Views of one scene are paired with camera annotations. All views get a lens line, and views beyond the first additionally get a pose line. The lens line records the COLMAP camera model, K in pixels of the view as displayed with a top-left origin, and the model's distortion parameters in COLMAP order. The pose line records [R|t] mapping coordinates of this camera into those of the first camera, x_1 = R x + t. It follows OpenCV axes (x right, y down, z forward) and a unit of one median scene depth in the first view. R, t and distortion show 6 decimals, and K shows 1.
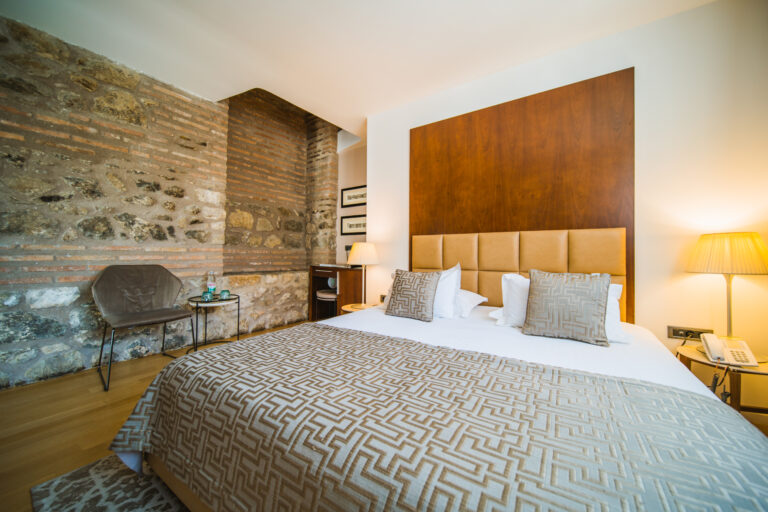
lens RADIAL K [[283.6, 0, 386.8], [0, 283.6, 254.2], [0, 0, 1]] dist [0.000605, 0.000079]
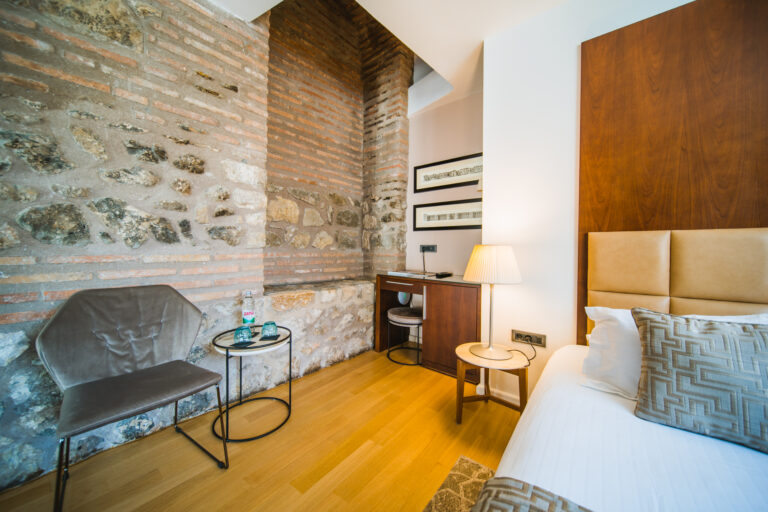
lens RADIAL K [[282.5, 0, 380.0], [0, 282.5, 253.9], [0, 0, 1]] dist [-0.001306, -0.000189]
pose [[0.995890, -0.000916, -0.090566, -0.267211], [0.002892, 0.999760, 0.021696, -0.035408], [0.090524, -0.021869, 0.995654, 0.400842]]
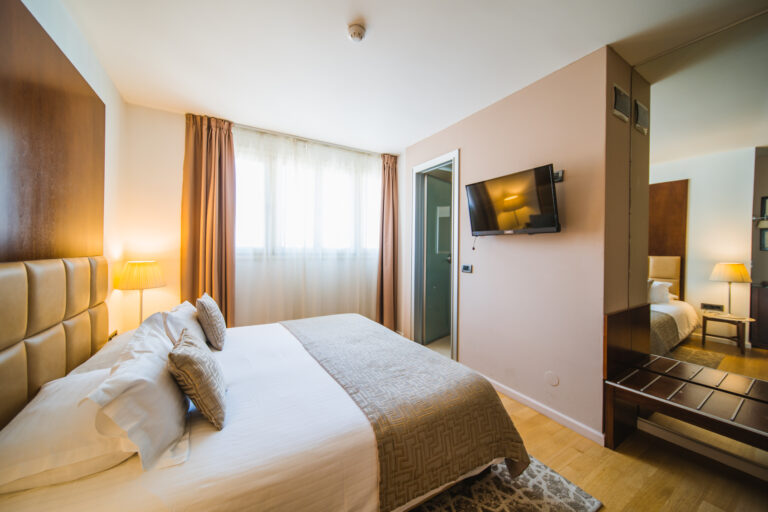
lens RADIAL K [[285.9, 0, 384.2], [0, 285.9, 248.1], [0, 0, 1]] dist [-0.000717, -0.000027]
pose [[-0.907178, -0.015157, 0.420474, -0.357774], [-0.016931, 0.999857, -0.000488, -0.094467], [-0.420406, -0.007562, -0.907304, 1.023106]]
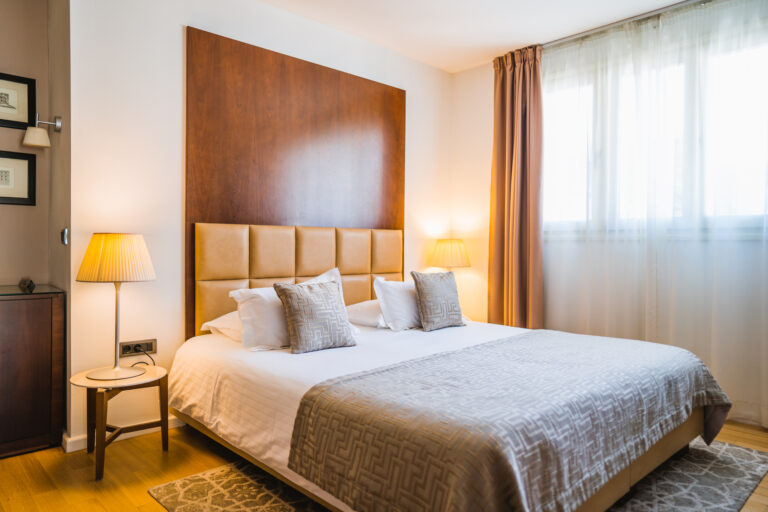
lens RADIAL K [[530.7, 0, 384.0], [0, 530.7, 256.0], [0, 0, 1]] dist [0.001177, 0.000045]
pose [[0.218723, -0.021209, 0.975557, -0.839696], [-0.010350, 0.999657, 0.024054, -0.028214], [-0.975732, -0.015358, 0.218428, 0.405882]]
